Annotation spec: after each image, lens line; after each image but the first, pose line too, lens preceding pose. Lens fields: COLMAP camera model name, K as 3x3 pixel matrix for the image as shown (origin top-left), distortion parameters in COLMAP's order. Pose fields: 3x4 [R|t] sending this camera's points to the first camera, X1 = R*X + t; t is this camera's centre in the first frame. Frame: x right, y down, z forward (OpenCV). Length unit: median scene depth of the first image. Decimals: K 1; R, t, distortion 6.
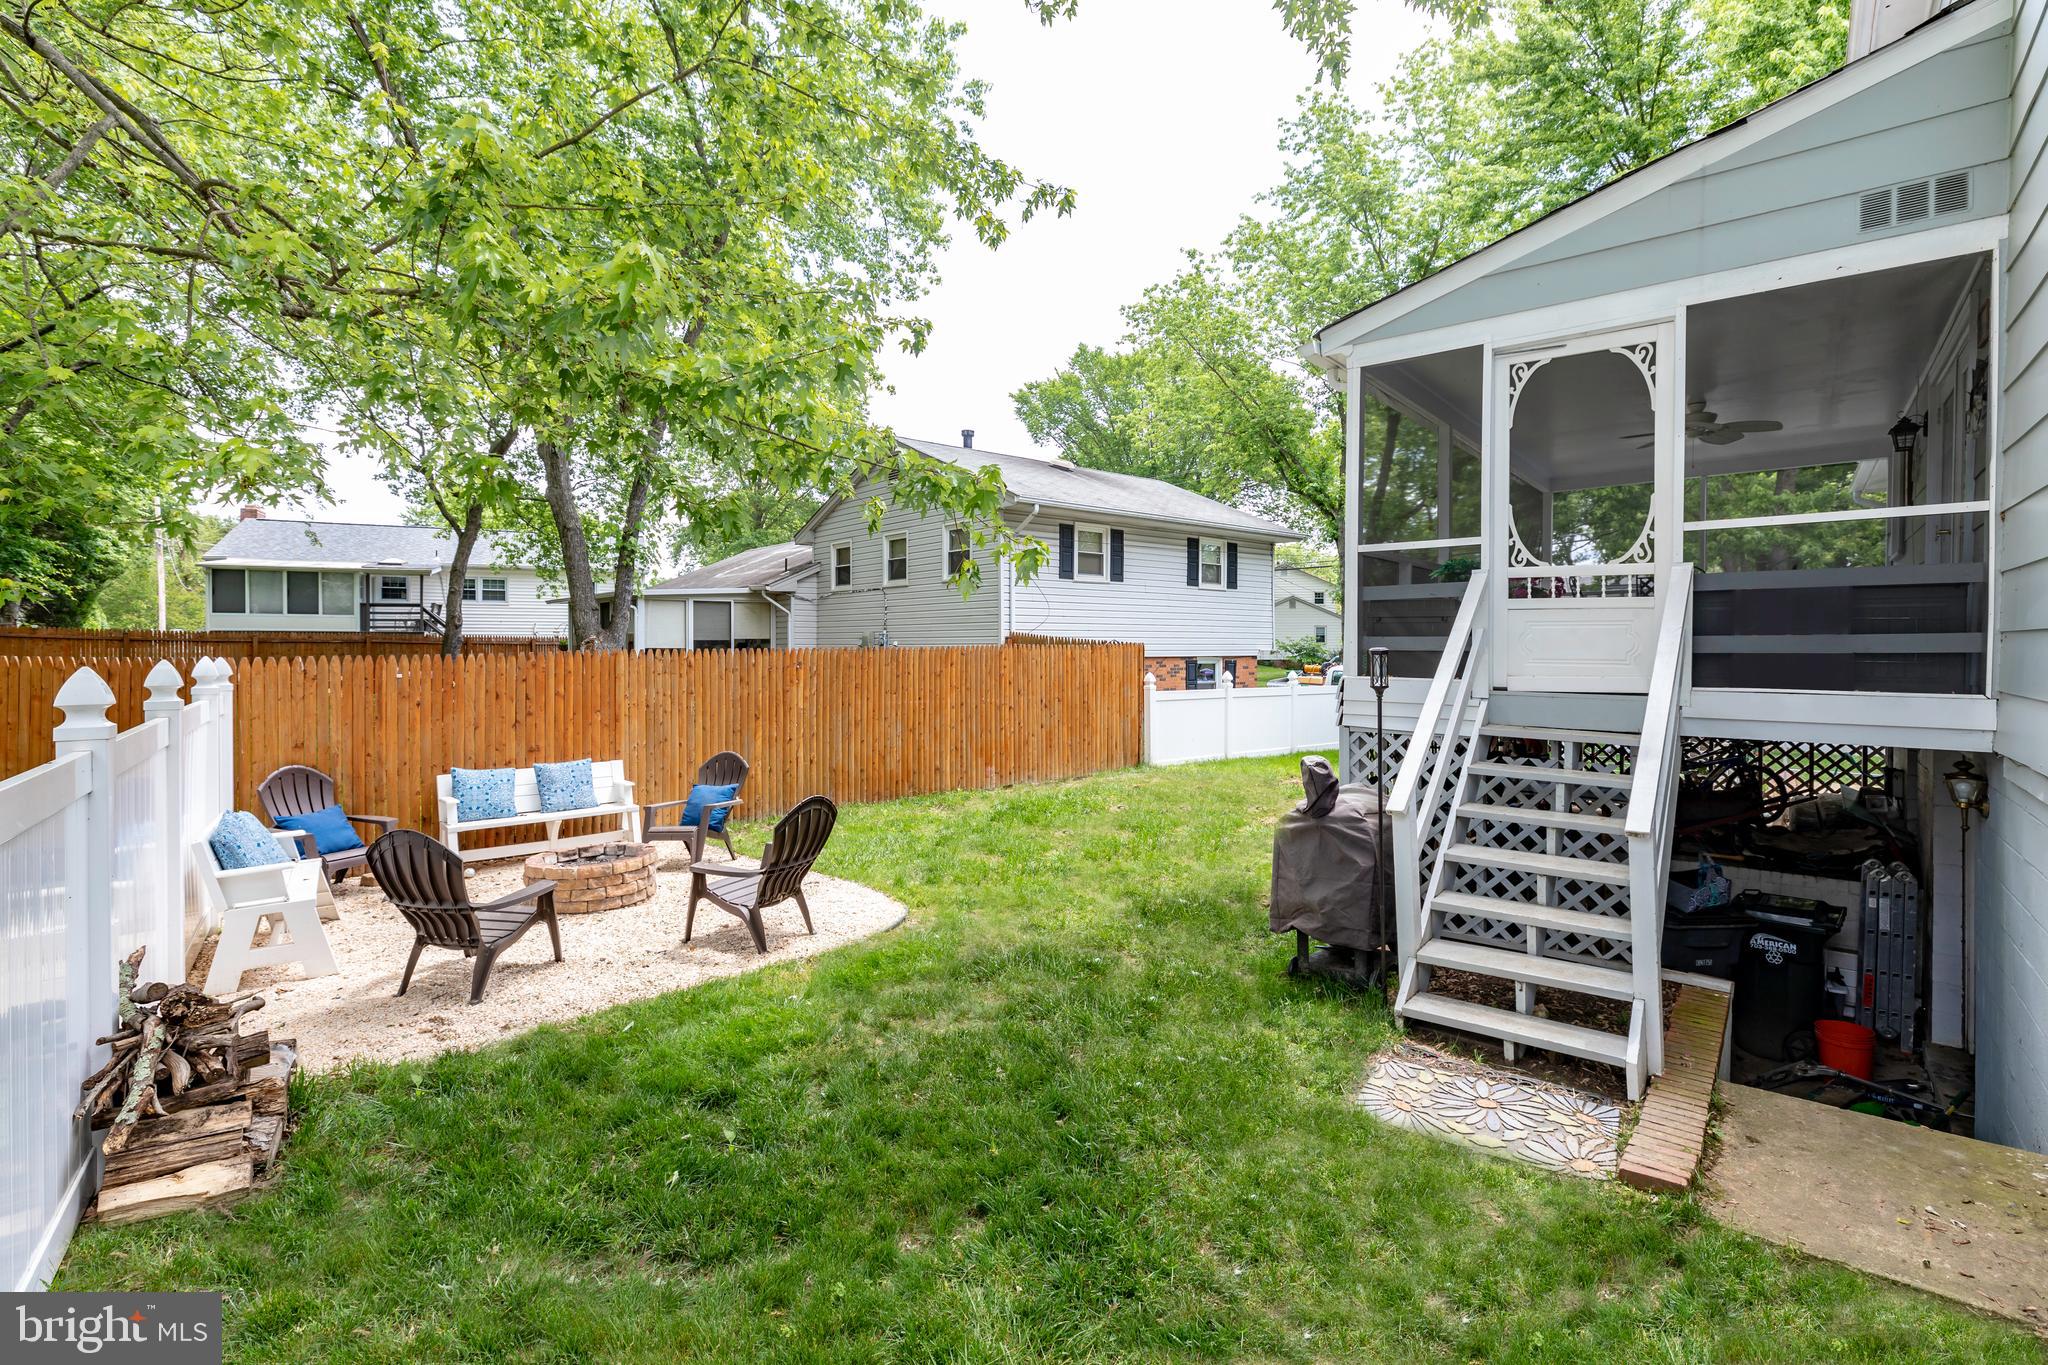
lens RADIAL K [[938.8, 0, 1026.4], [0, 938.8, 651.8], [0, 0, 1]] dist [0.003376, 0.000583]
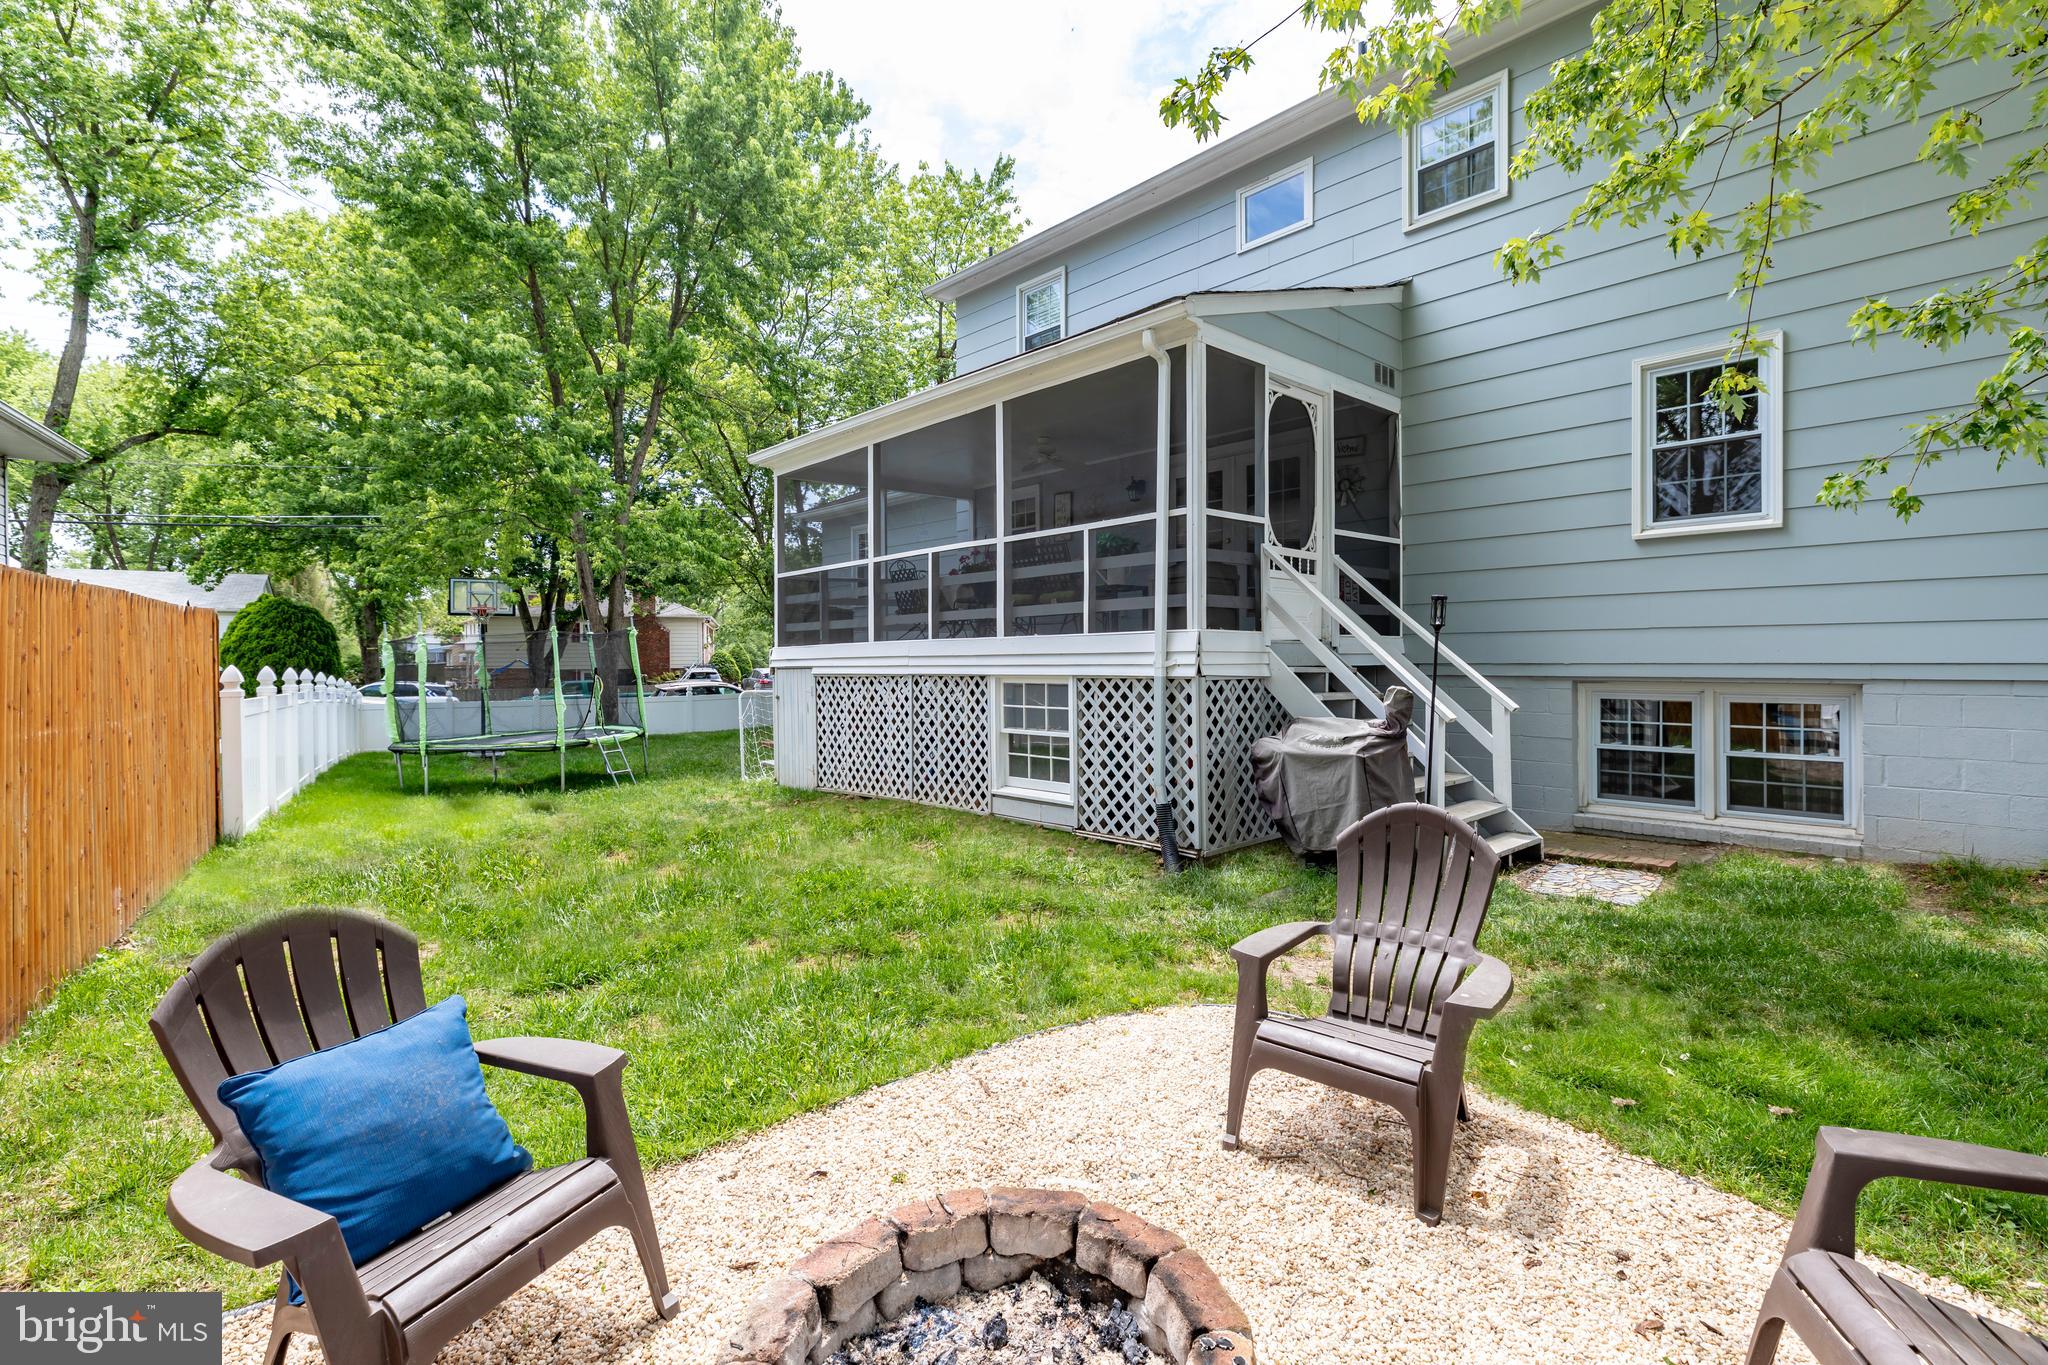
lens RADIAL K [[938.8, 0, 1026.4], [0, 938.8, 651.8], [0, 0, 1]] dist [0.003376, 0.000583]
pose [[0.144914, -0.000253, 0.989444, -0.577125], [0.005211, 0.999986, -0.000507, 0.041601], [-0.989431, 0.005229, 0.144913, 0.803104]]
